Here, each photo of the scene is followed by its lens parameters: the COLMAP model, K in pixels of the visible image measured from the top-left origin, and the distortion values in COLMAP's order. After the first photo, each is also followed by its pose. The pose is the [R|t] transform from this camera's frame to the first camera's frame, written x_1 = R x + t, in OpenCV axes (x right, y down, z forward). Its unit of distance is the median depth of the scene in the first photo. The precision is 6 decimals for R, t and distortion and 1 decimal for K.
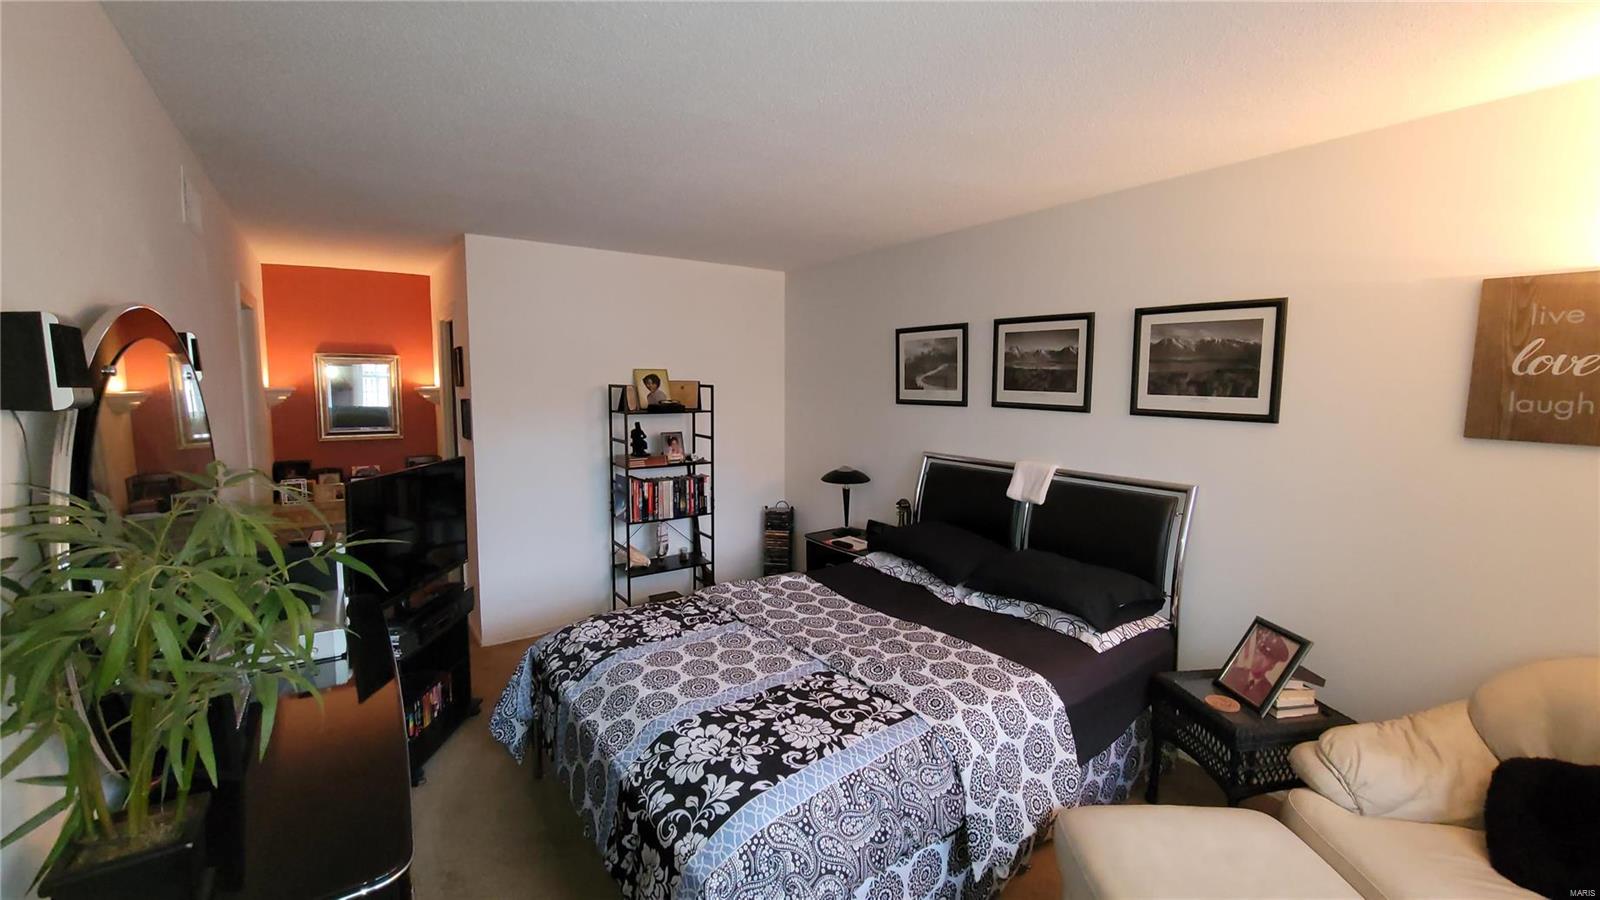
lens RADIAL K [[662.3, 0, 810.7], [0, 662.3, 449.7], [0, 0, 1]] dist [-0.005265, 0.000435]
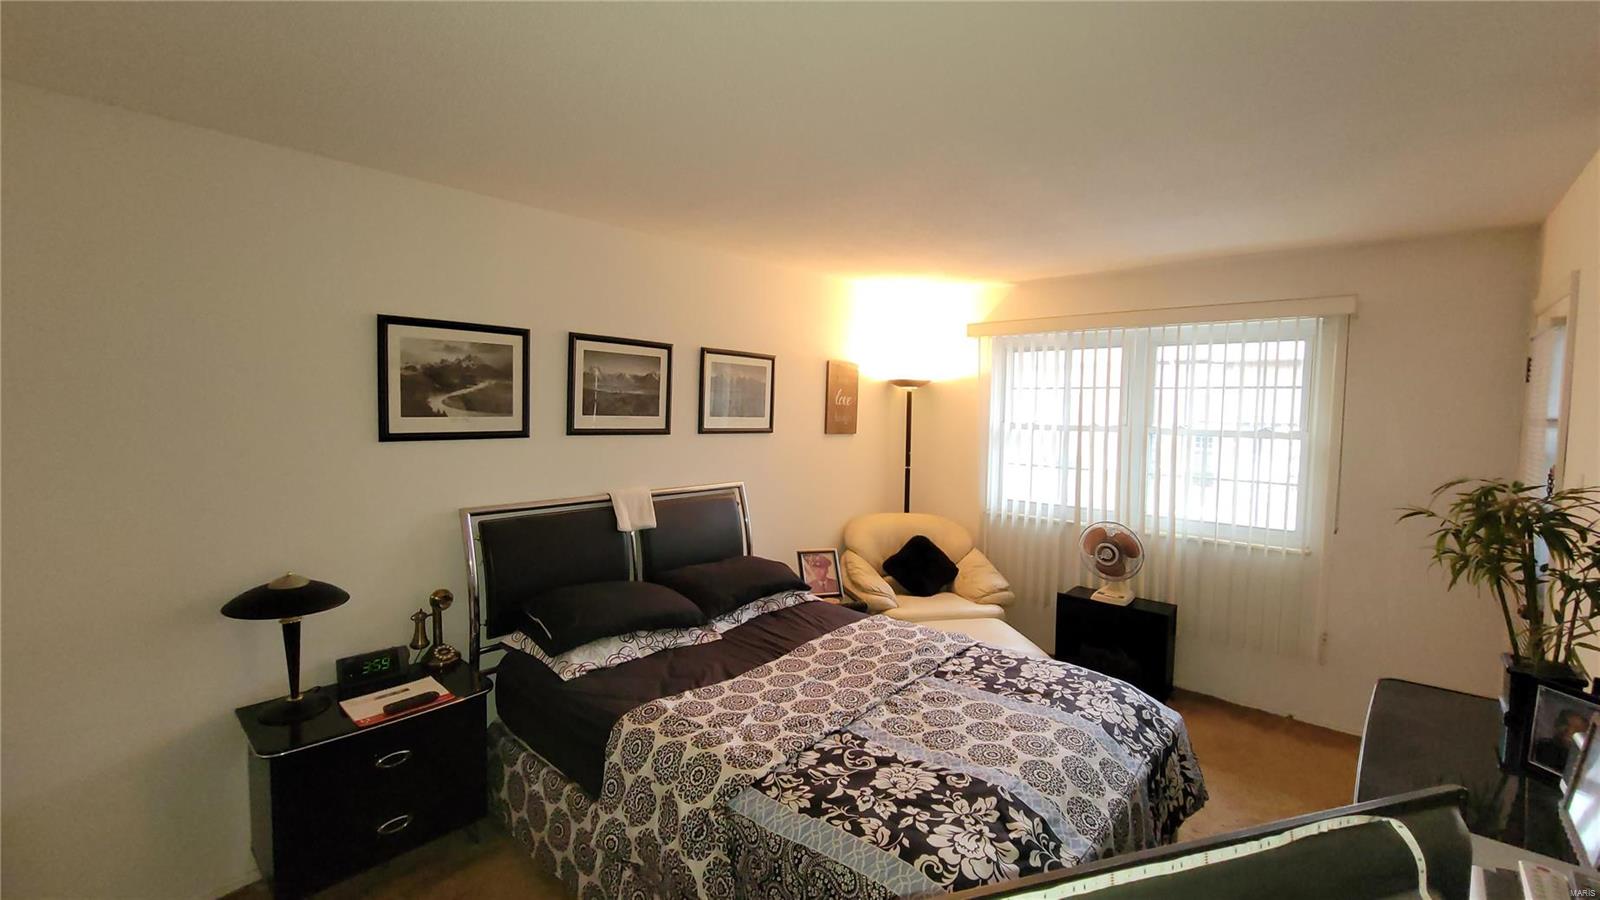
lens RADIAL K [[662.3, 0, 809.4], [0, 662.3, 441.8], [0, 0, 1]] dist [-0.005265, 0.000435]
pose [[-0.229420, -0.063160, 0.971276, -0.696407], [0.082976, 0.992990, 0.084172, -0.115370], [-0.969784, 0.099903, -0.222571, 1.009974]]
